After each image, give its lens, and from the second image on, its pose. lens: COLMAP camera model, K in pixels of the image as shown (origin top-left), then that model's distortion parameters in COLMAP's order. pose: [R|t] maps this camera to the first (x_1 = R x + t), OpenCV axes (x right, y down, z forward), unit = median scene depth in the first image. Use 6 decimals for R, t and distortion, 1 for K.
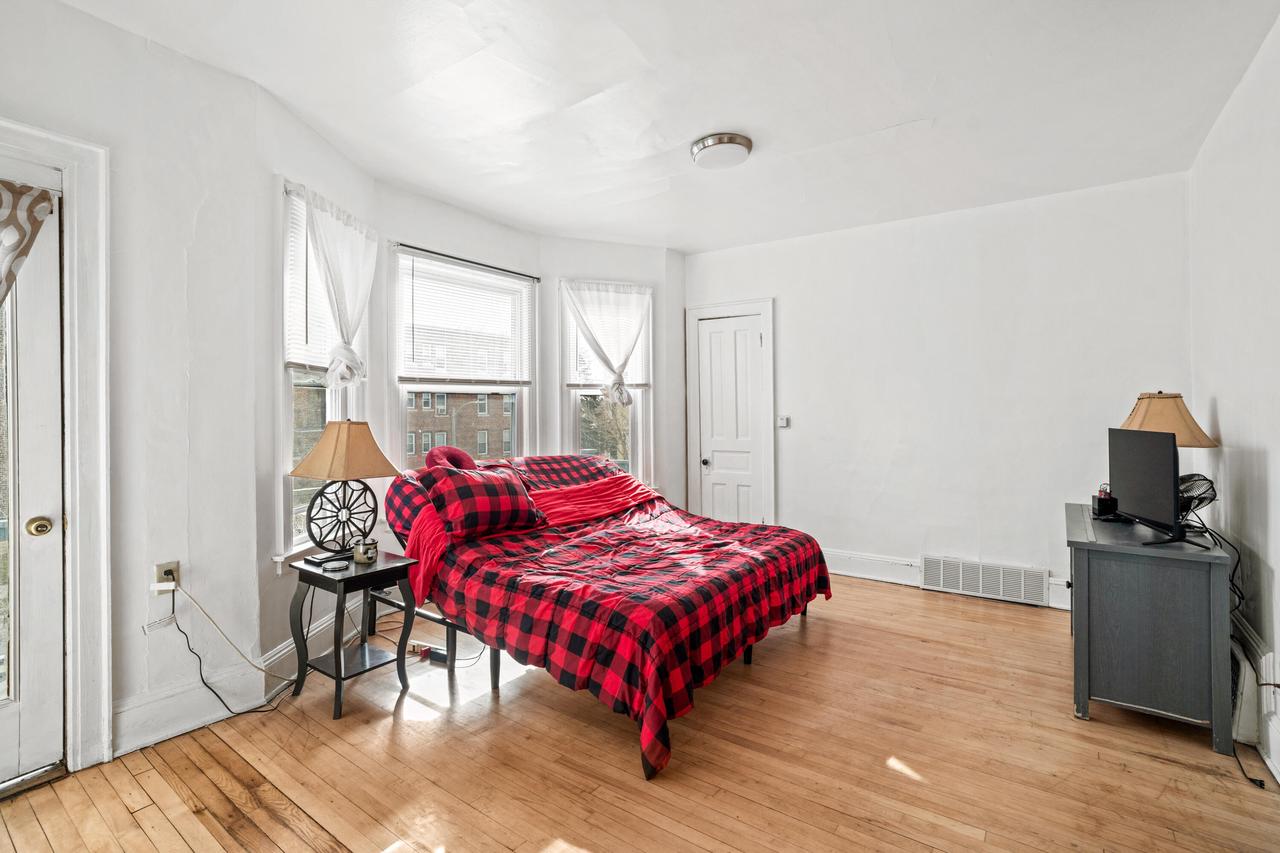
lens RADIAL K [[589.0, 0, 643.2], [0, 589.0, 420.7], [0, 0, 1]] dist [-0.049487, 0.025613]
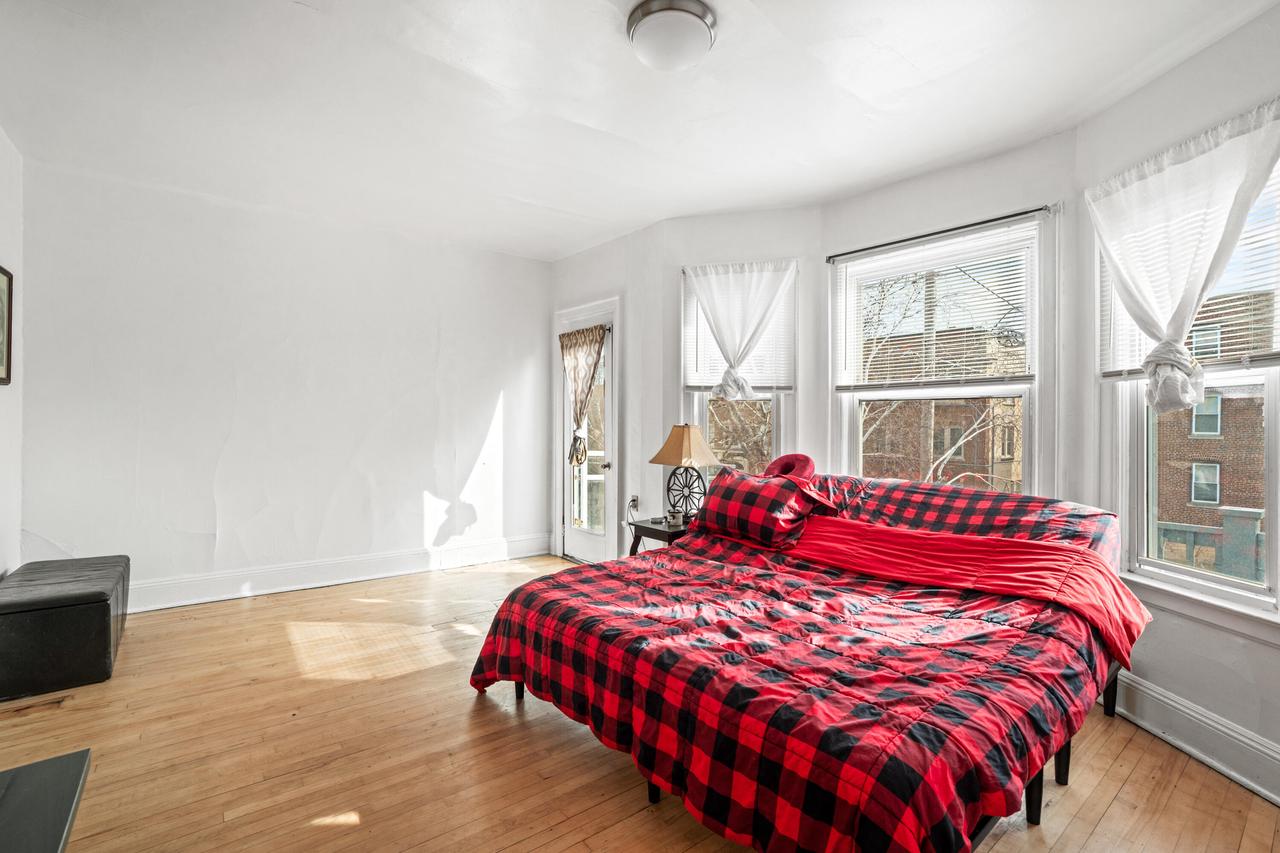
lens RADIAL K [[589.0, 0, 643.2], [0, 589.0, 420.7], [0, 0, 1]] dist [-0.049487, 0.025613]
pose [[-0.260125, 0.000371, -0.965575, 0.727587], [-0.019742, 0.999789, 0.005703, -0.013125], [0.965373, 0.020546, -0.260063, 1.029379]]
